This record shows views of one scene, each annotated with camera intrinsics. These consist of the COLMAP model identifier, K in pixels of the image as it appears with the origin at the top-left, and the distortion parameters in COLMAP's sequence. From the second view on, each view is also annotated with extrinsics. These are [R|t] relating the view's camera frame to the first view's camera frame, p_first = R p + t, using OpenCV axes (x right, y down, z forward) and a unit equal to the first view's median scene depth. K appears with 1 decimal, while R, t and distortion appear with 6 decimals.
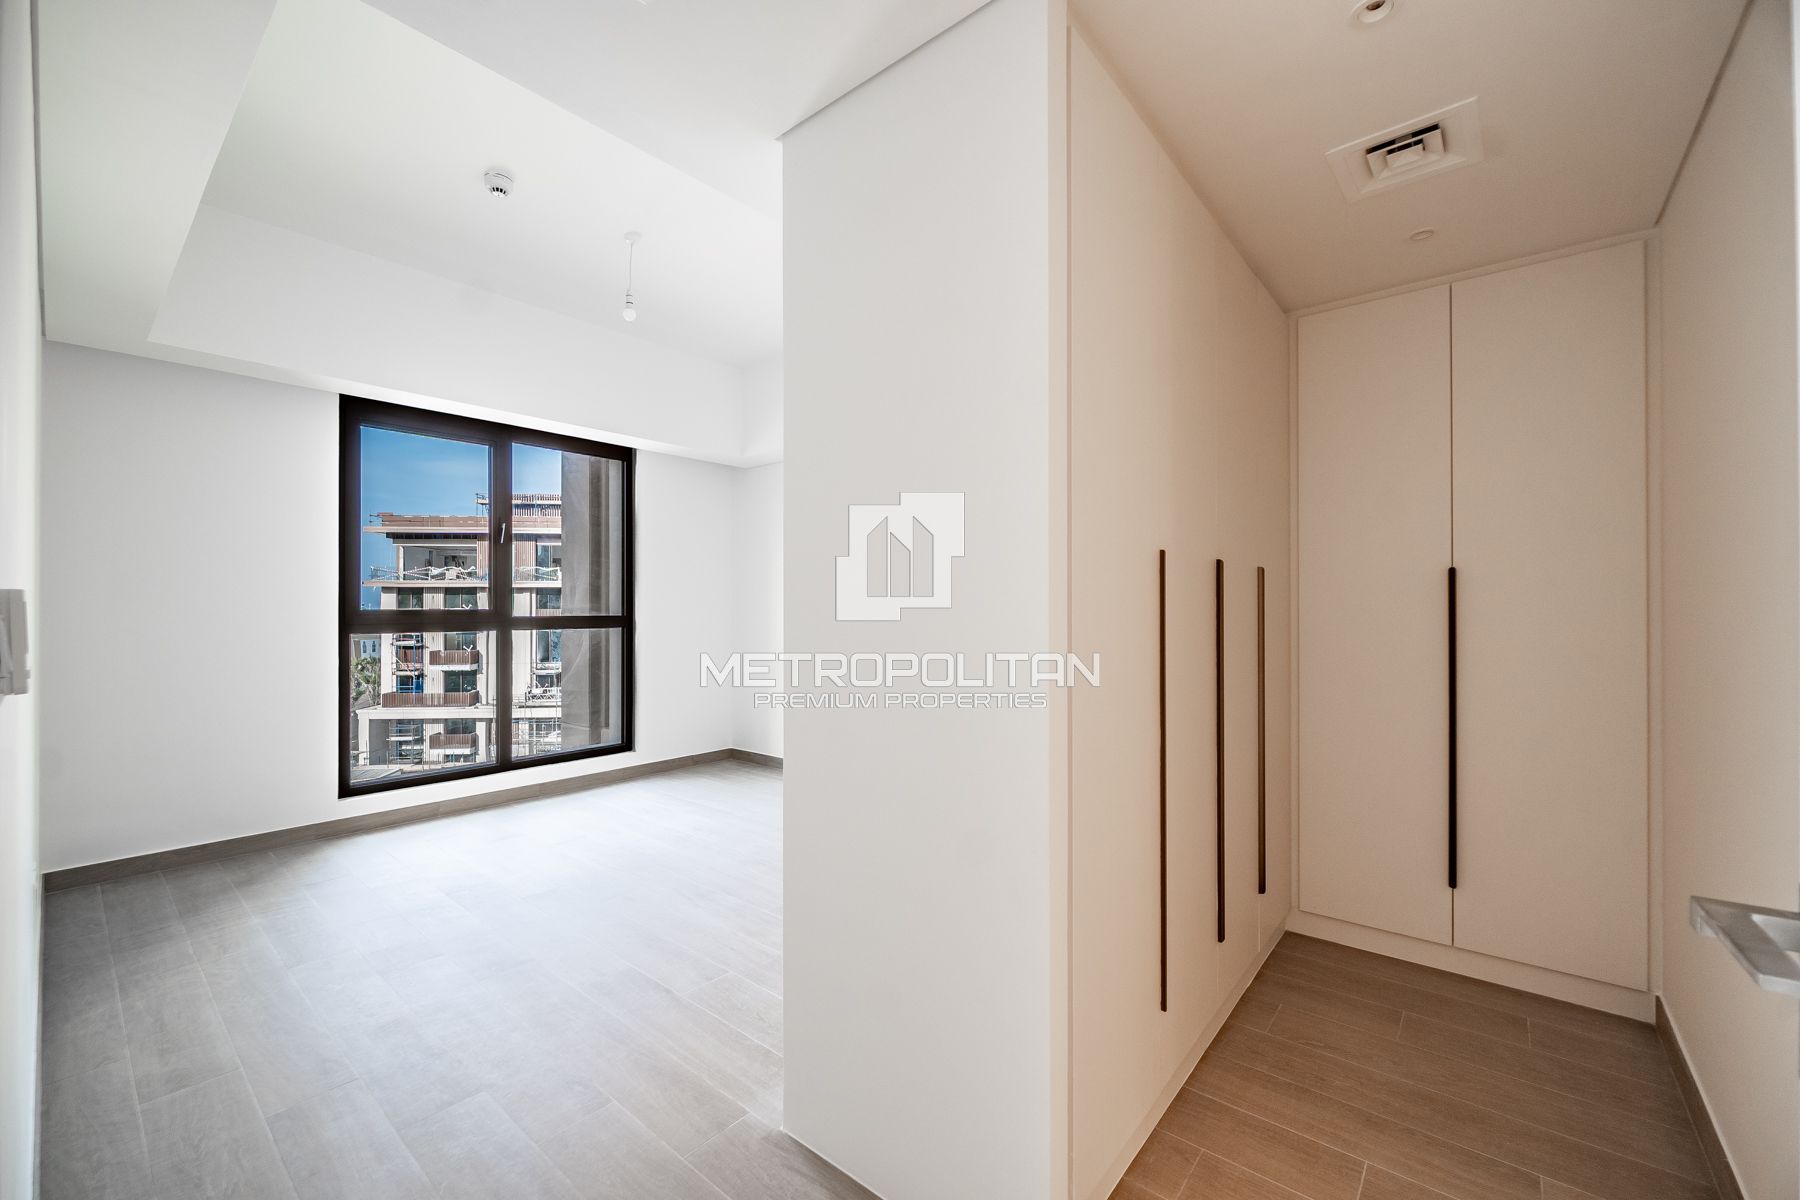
lens RADIAL K [[719.2, 0, 888.1], [0, 719.2, 601.8], [0, 0, 1]] dist [-0.001922, -0.002623]
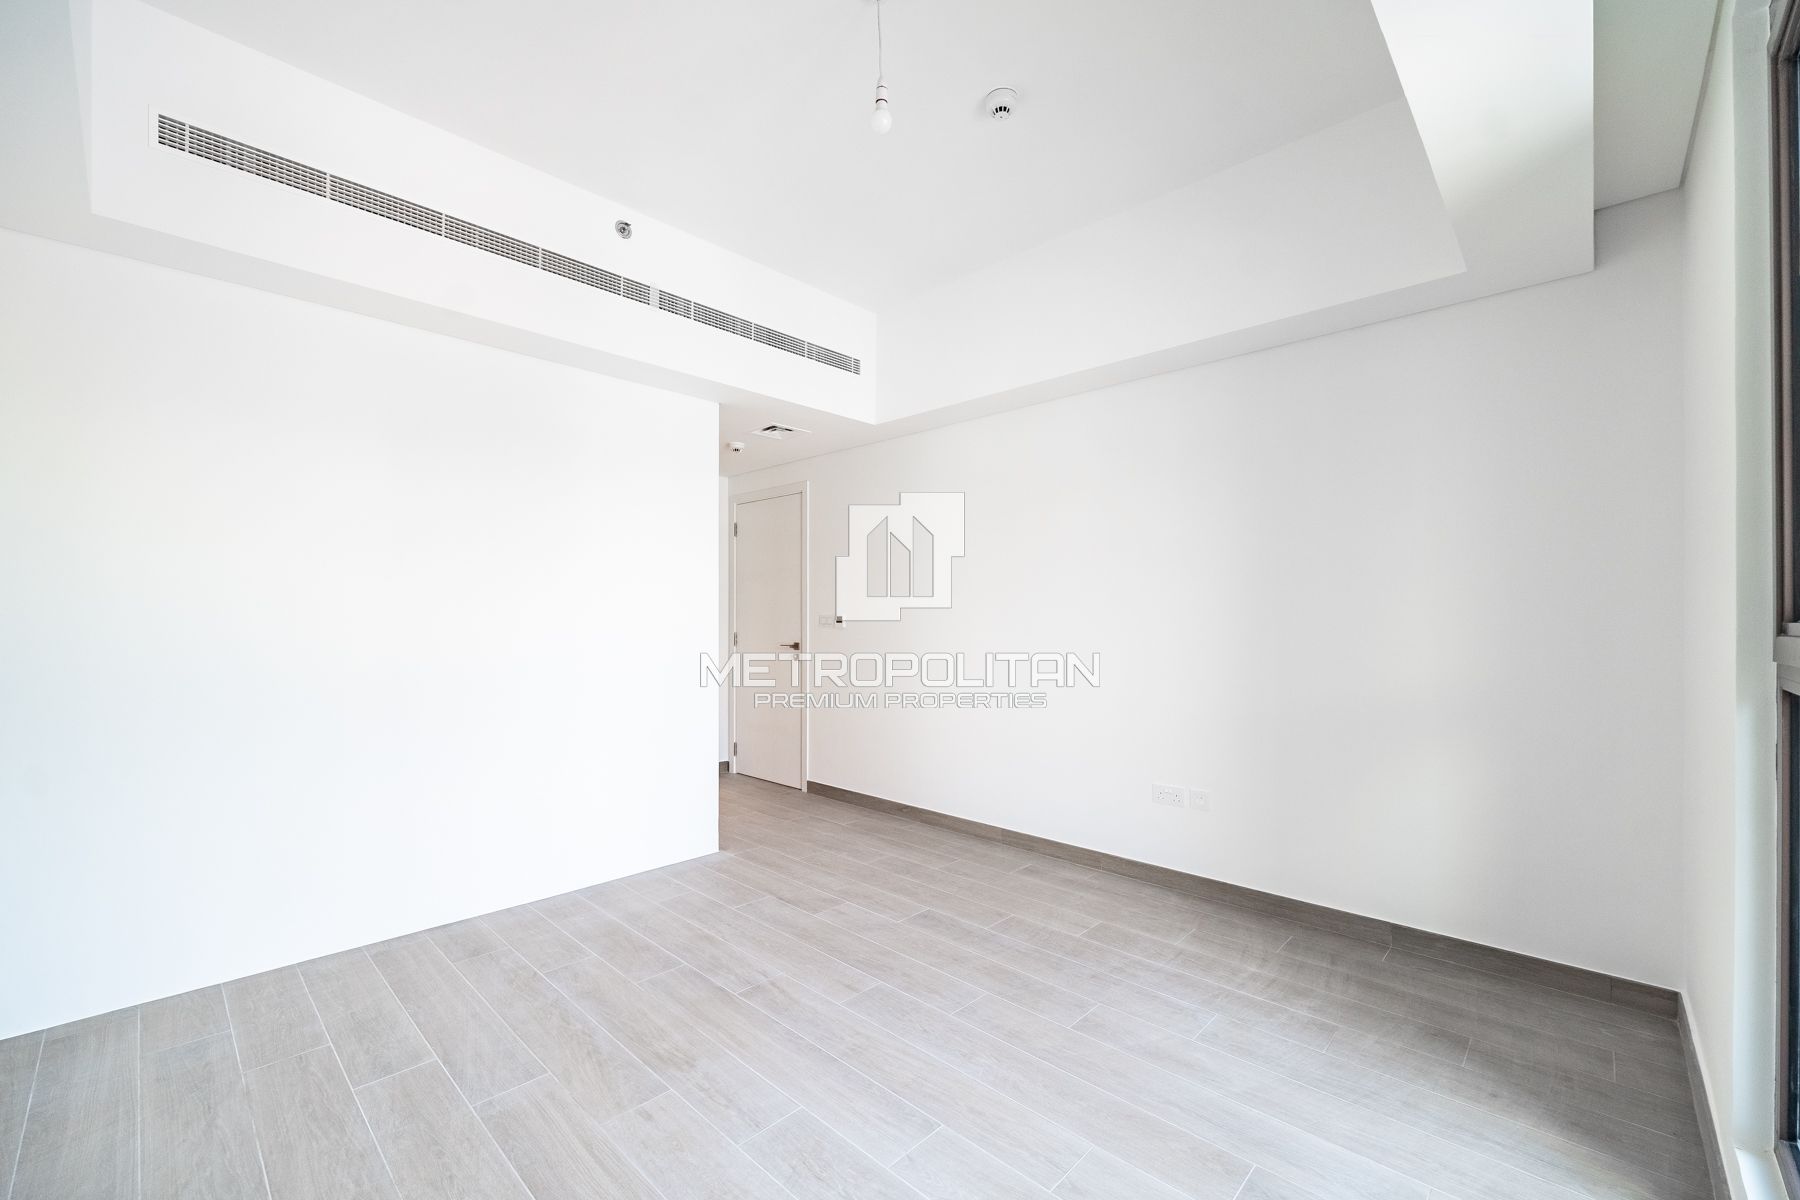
lens RADIAL K [[719.2, 0, 884.5], [0, 719.2, 635.7], [0, 0, 1]] dist [-0.001922, -0.002623]
pose [[-0.997774, -0.000627, 0.066683, -0.265560], [0.000434, 0.999873, 0.015905, 0.009416], [-0.066684, 0.015899, -0.997647, 1.047162]]
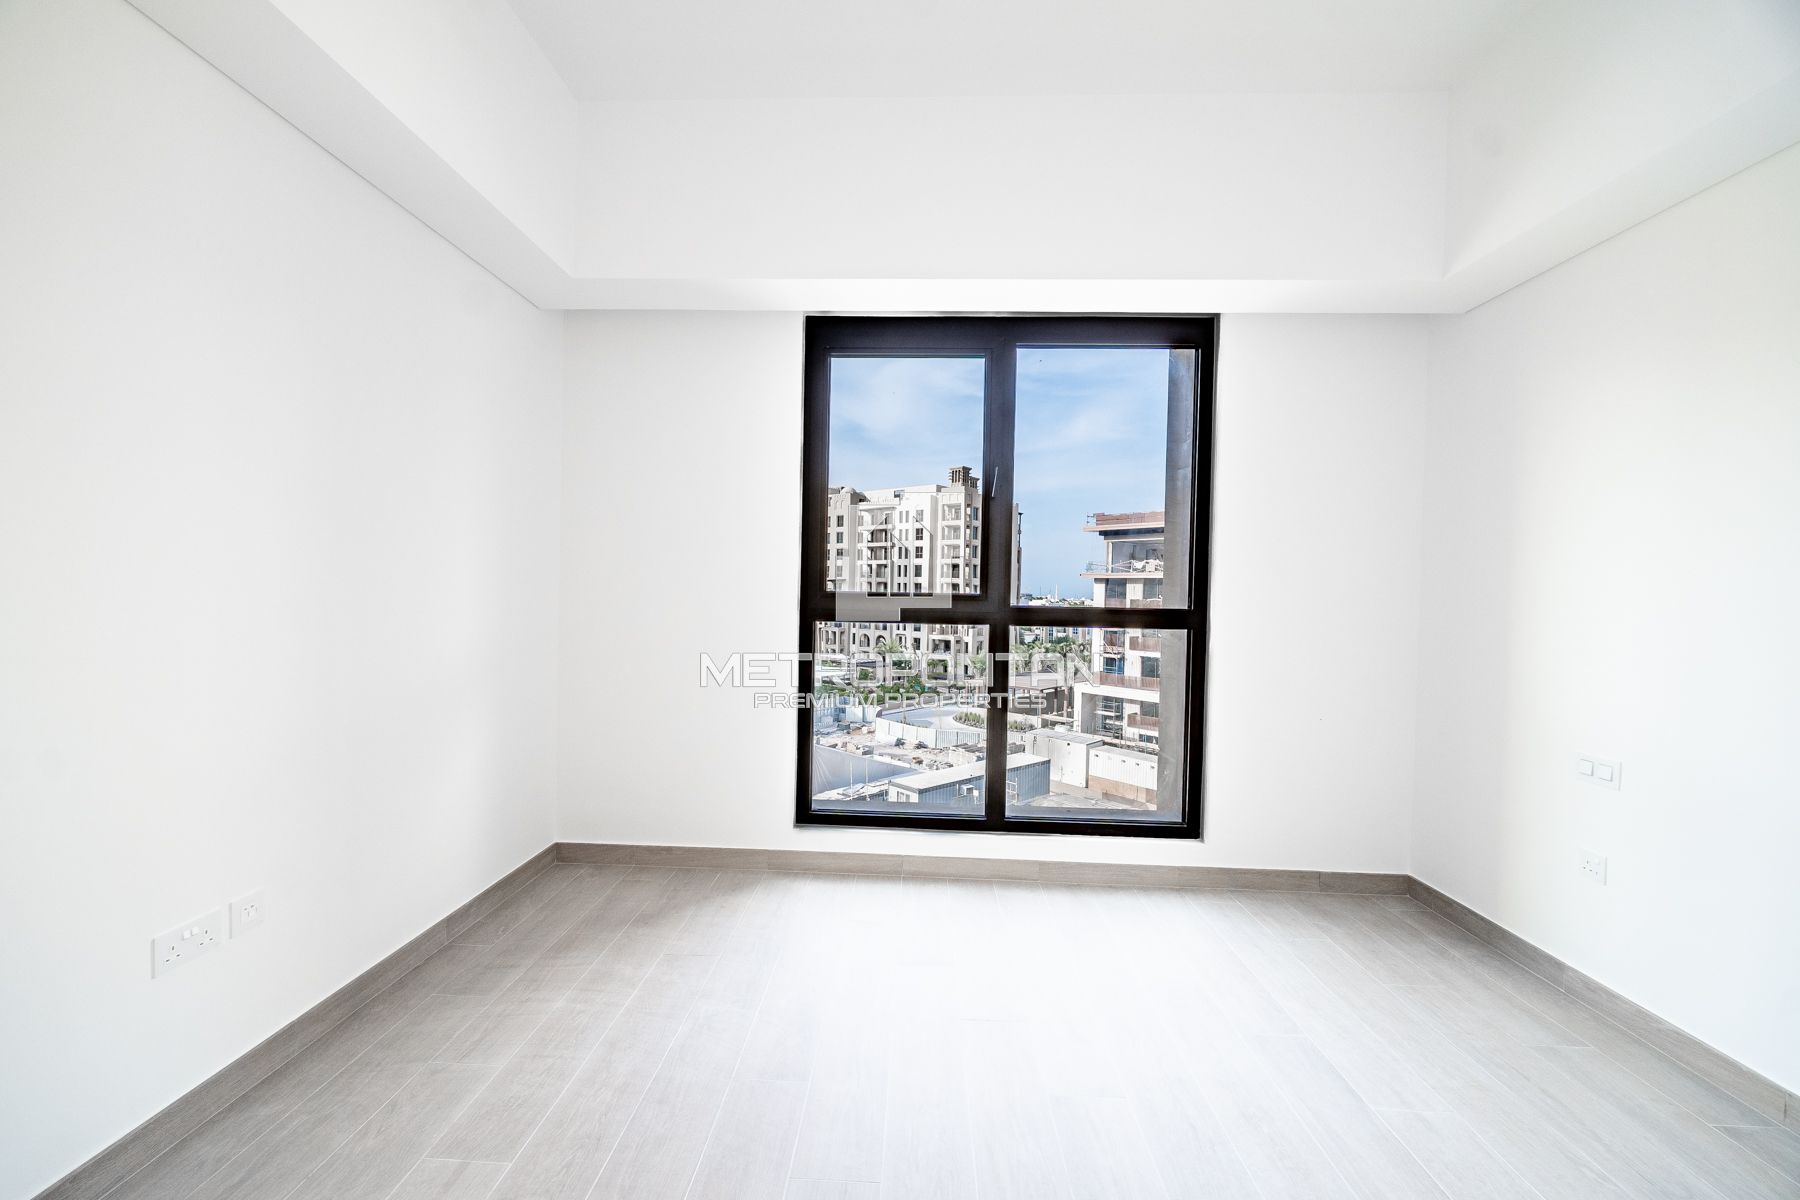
lens RADIAL K [[719.2, 0, 893.0], [0, 719.2, 603.0], [0, 0, 1]] dist [-0.001922, -0.002623]
pose [[0.618218, 0.026771, -0.785550, -0.053748], [-0.017297, 0.999641, 0.020454, 0.005781], [0.785816, 0.000943, 0.618460, 0.444394]]
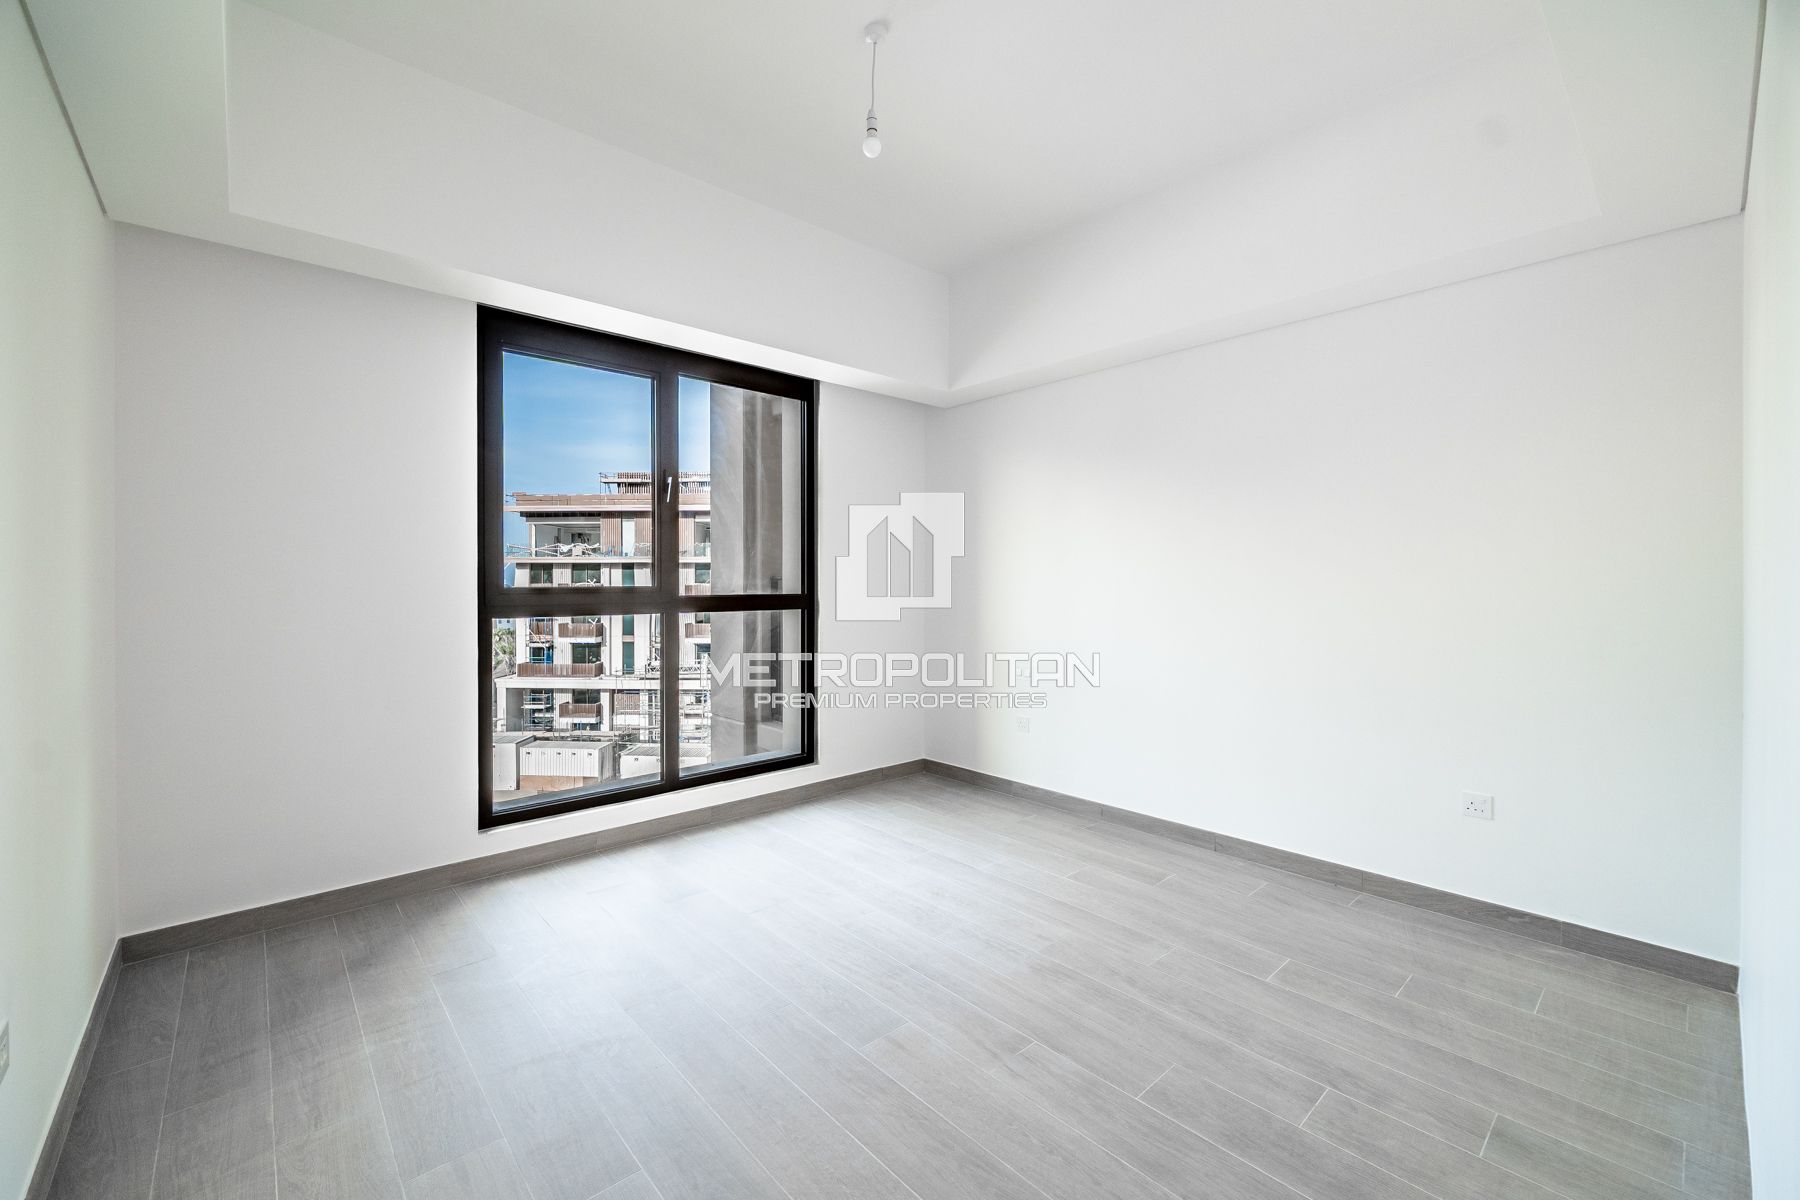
lens RADIAL K [[719.2, 0, 890.7], [0, 719.2, 589.1], [0, 0, 1]] dist [-0.001922, -0.002623]
pose [[0.991122, 0.003169, -0.132920, -0.166868], [-0.001056, 0.999872, 0.015965, -0.000208], [0.132953, -0.015683, 0.990998, 0.220147]]
